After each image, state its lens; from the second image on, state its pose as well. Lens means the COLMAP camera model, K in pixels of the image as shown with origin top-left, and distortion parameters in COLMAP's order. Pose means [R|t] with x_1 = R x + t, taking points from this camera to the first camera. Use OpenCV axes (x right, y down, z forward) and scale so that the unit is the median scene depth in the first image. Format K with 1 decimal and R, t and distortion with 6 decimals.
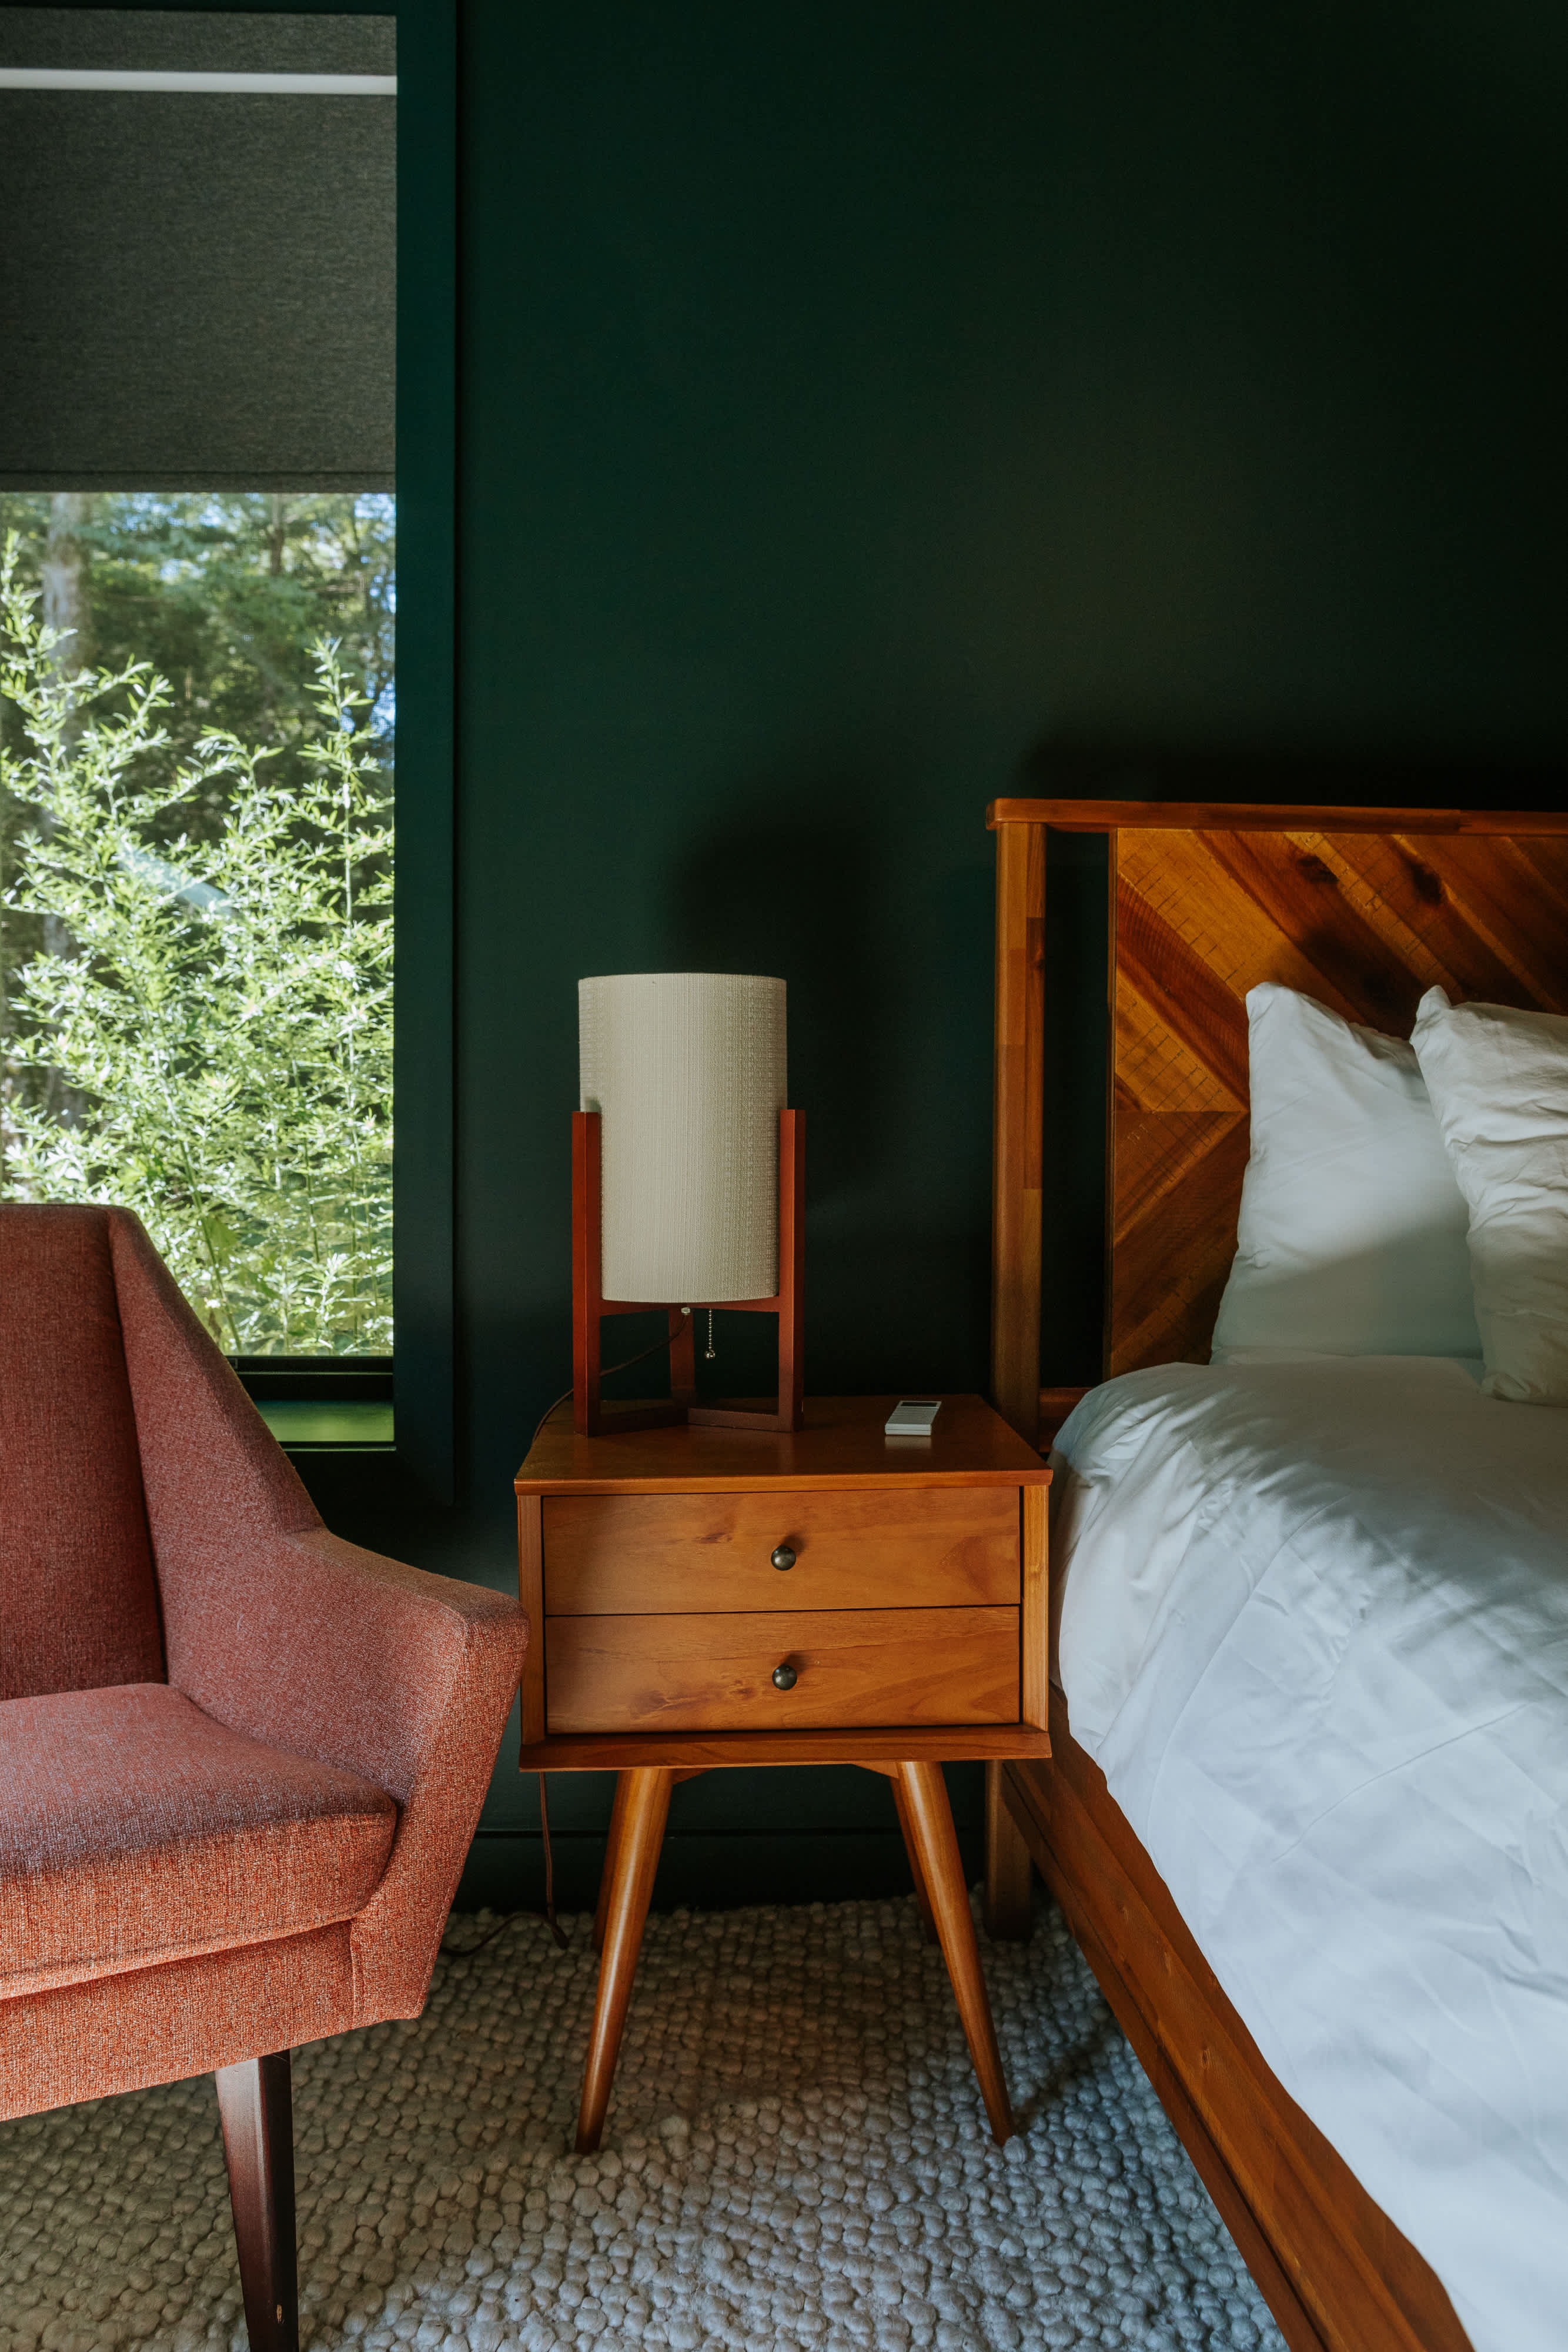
lens RADIAL K [[1608.2, 0, 784.0], [0, 1608.2, 1176.0], [0, 0, 1]] dist [-0.037459, 0.030080]
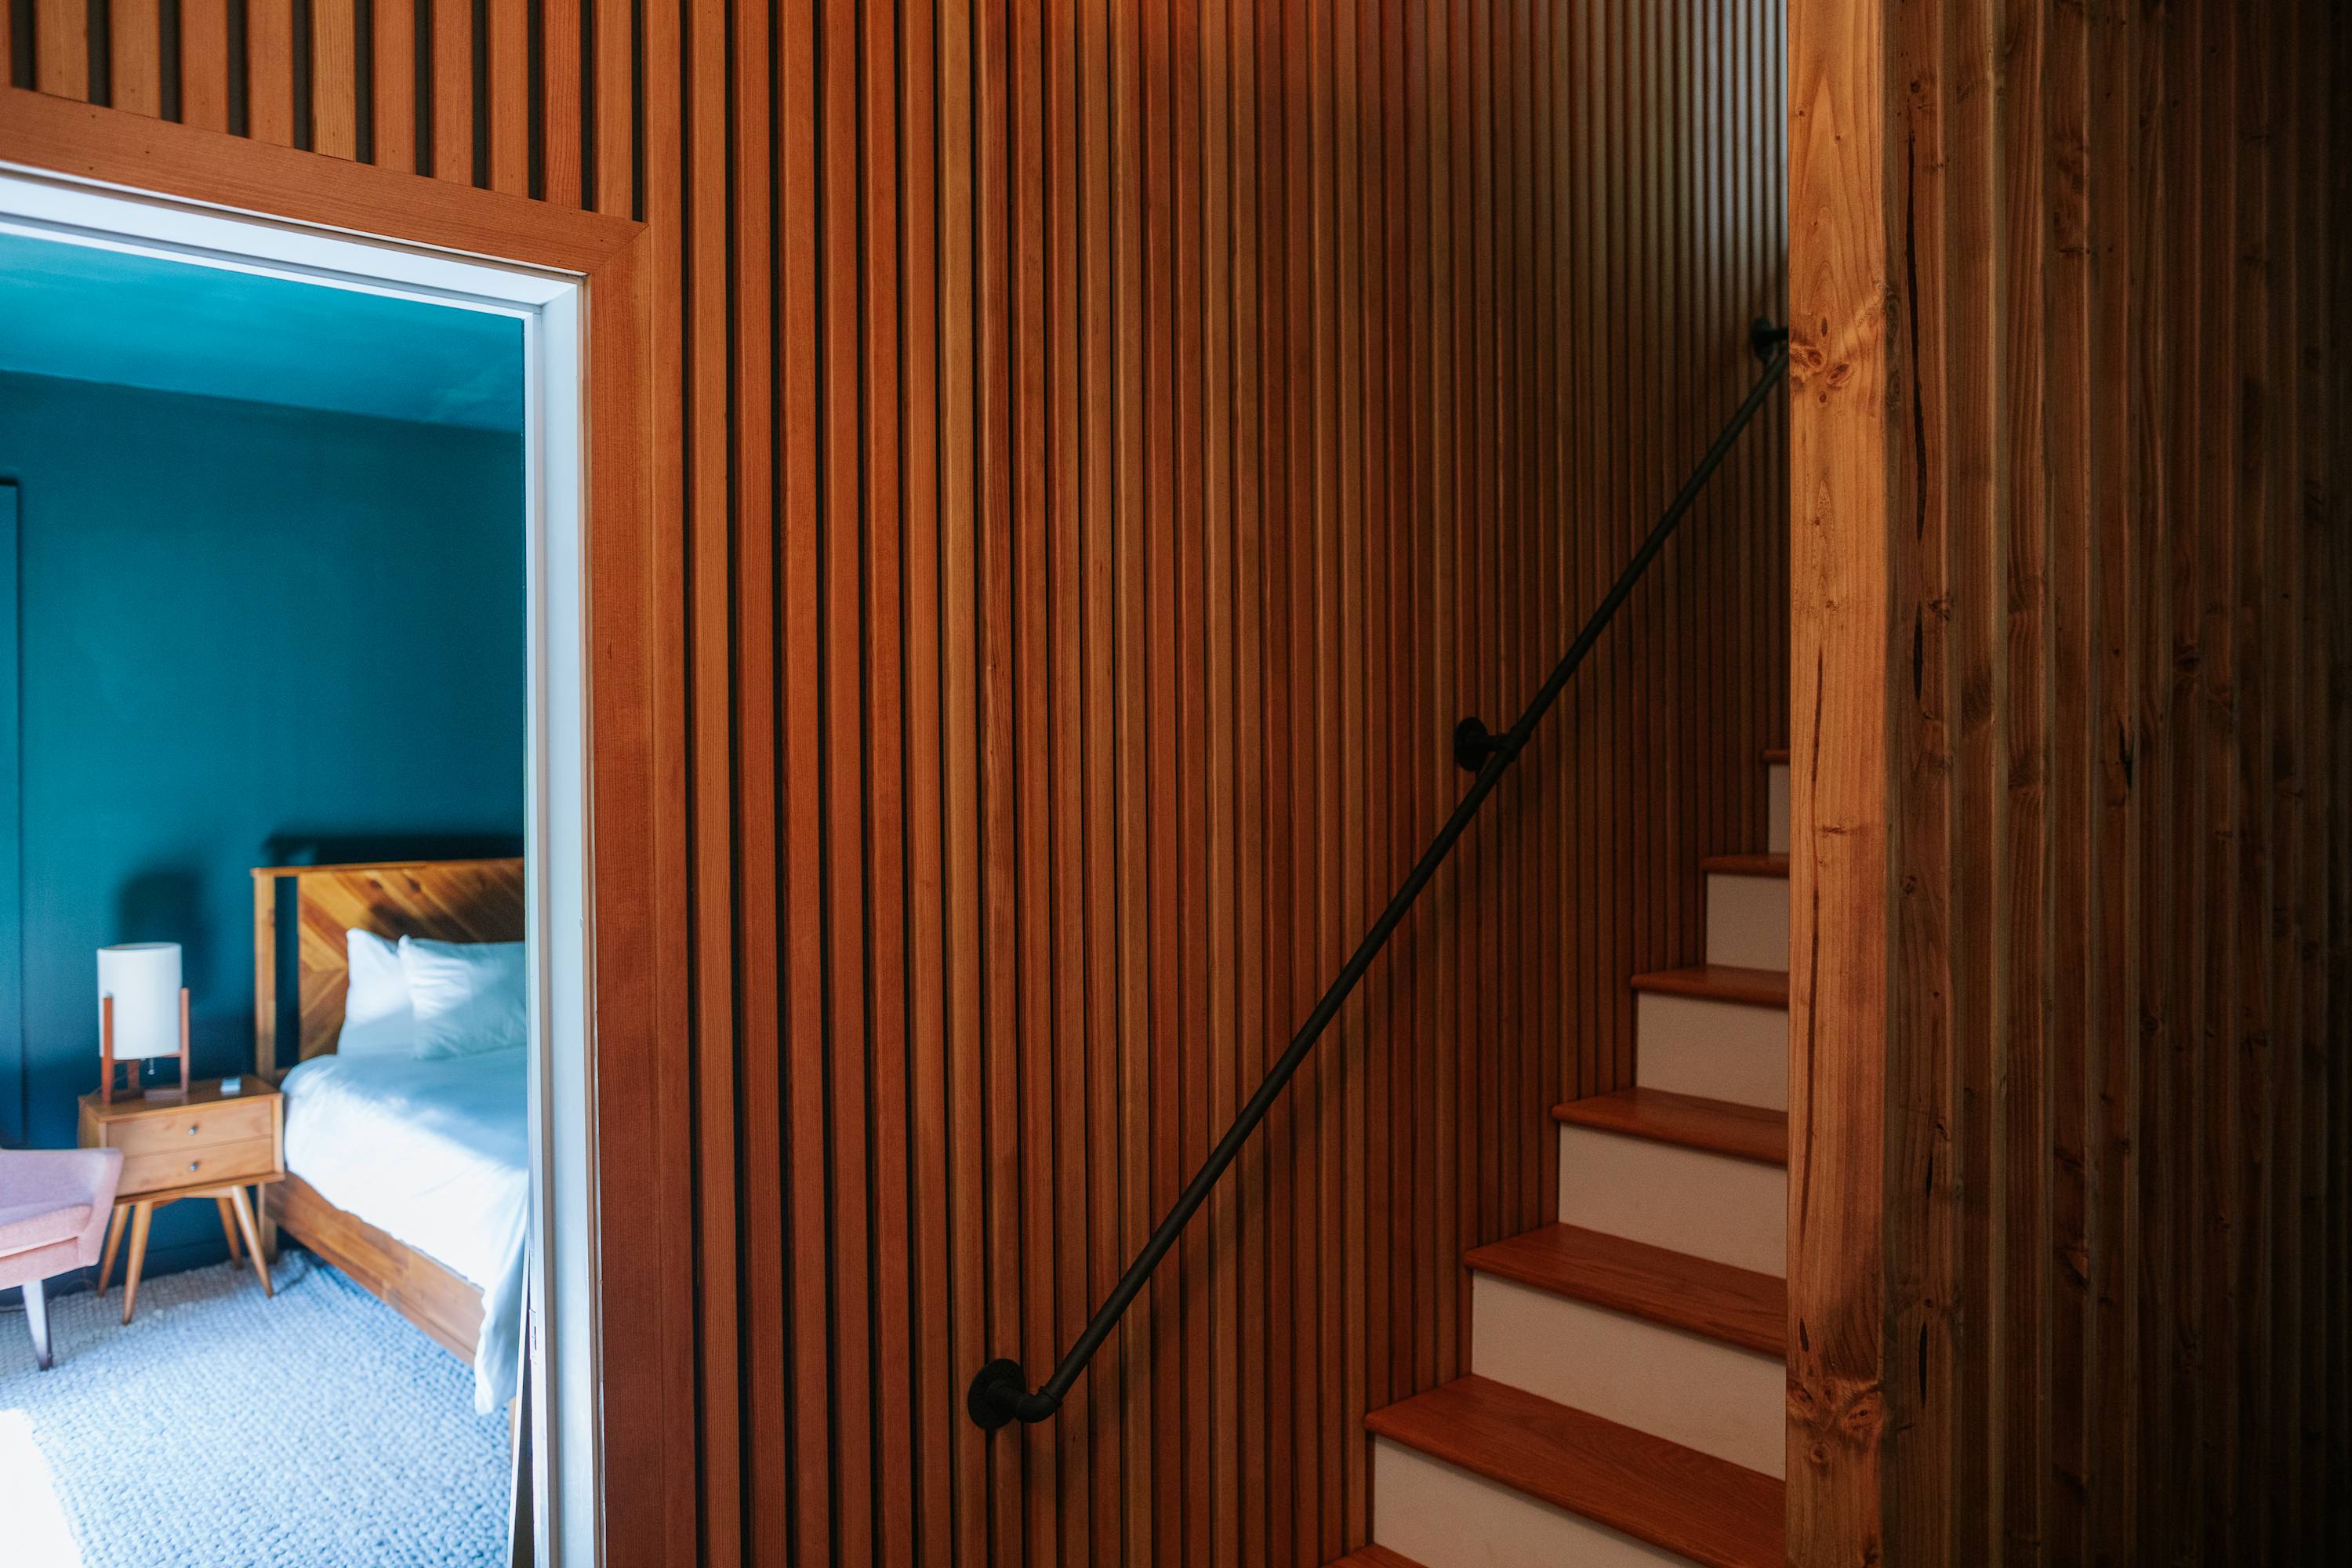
lens RADIAL K [[1608.3, 0, 1178.8], [0, 1608.3, 767.5], [0, 0, 1]] dist [-0.037459, 0.030080]
pose [[0.769332, -0.012755, 0.638722, -0.471961], [0.025342, 0.999623, -0.010562, -0.386078], [-0.638347, 0.024312, 0.769365, -2.572887]]
